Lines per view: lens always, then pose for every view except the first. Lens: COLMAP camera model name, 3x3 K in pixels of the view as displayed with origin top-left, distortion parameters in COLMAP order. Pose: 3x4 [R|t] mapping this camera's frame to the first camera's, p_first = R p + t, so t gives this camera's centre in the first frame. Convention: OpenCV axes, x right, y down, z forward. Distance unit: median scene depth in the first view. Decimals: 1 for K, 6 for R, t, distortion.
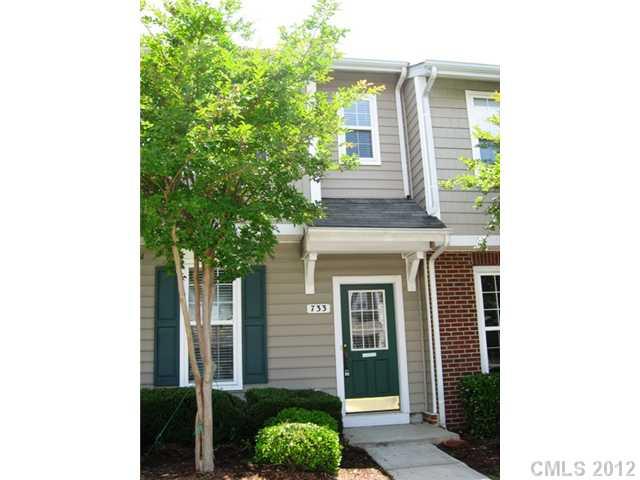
lens RADIAL K [[531.0, 0, 310.8], [0, 531.0, 240.5], [0, 0, 1]] dist [-0.114787, 0.001486]
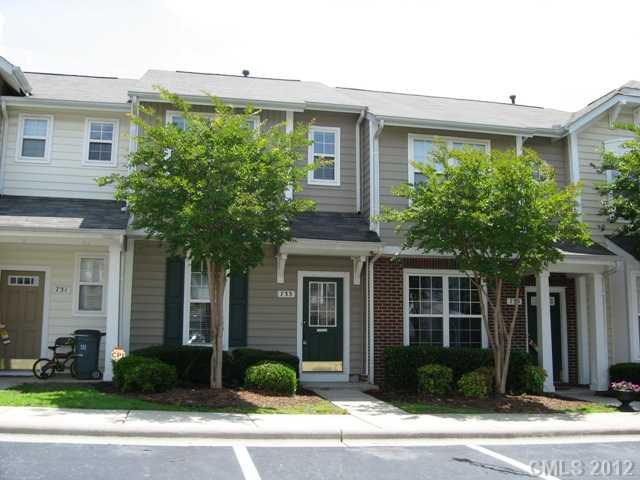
lens RADIAL K [[690.9, 0, 320.0], [0, 690.9, 240.0], [0, 0, 1]] dist [-0.121784, 0.012091]
pose [[0.996309, 0.051460, 0.068707, -0.027461], [-0.055395, 0.996857, 0.056643, -0.113108], [-0.065576, -0.060240, 0.996028, -0.746053]]
